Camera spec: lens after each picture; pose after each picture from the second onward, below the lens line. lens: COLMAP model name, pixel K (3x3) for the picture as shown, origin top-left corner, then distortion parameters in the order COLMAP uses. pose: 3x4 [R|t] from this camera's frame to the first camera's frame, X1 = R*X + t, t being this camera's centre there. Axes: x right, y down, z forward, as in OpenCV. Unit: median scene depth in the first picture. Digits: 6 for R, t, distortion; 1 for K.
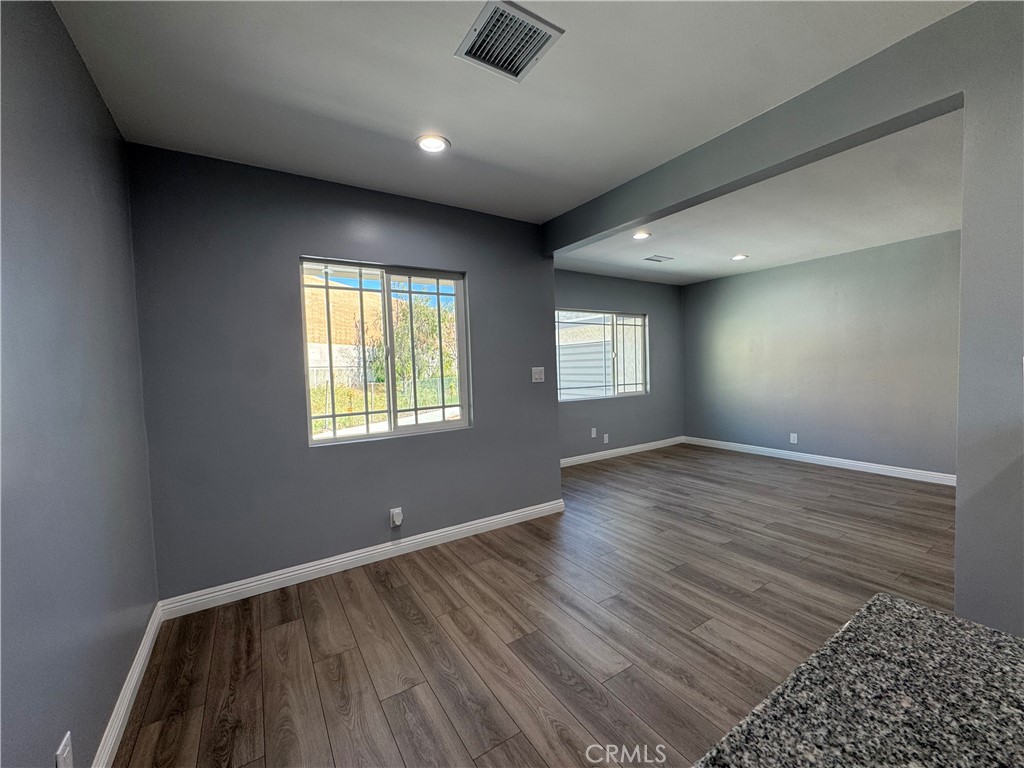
lens RADIAL K [[409.9, 0, 511.6], [0, 409.9, 384.5], [0, 0, 1]] dist [-0.002956, 0.000203]
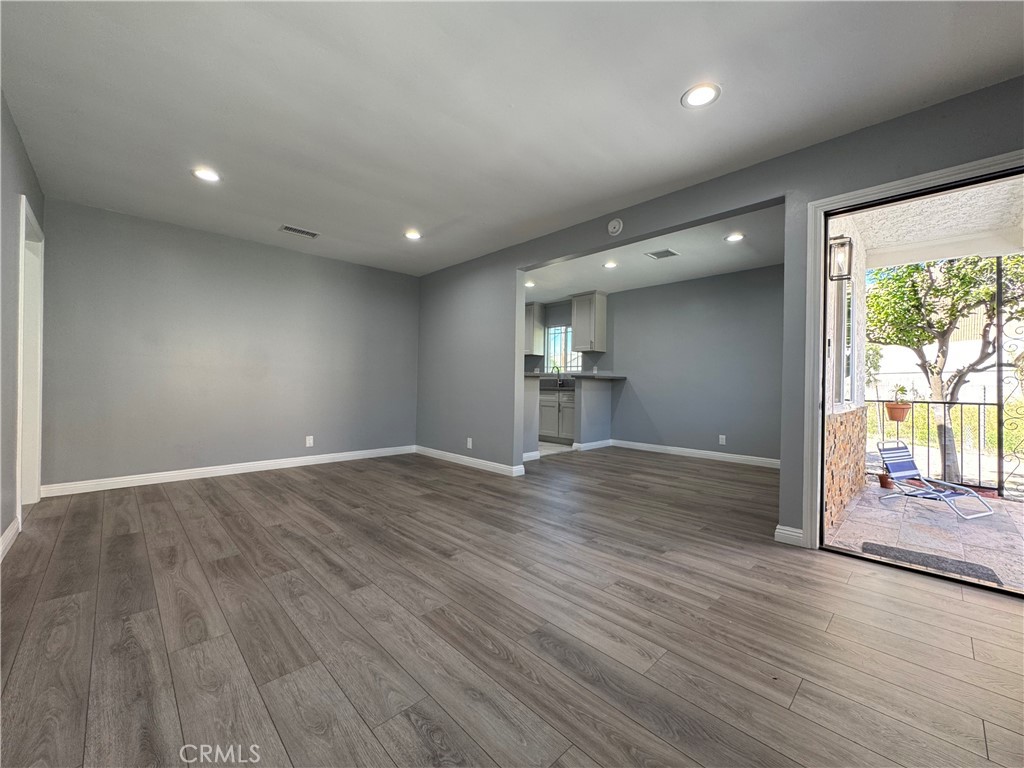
lens RADIAL K [[409.9, 0, 511.6], [0, 409.9, 384.5], [0, 0, 1]] dist [-0.002956, 0.000203]
pose [[-0.979757, 0.016041, -0.199548, 0.892887], [0.005527, 0.998572, 0.053136, -0.009706], [0.200115, 0.050958, -0.978446, 1.977254]]
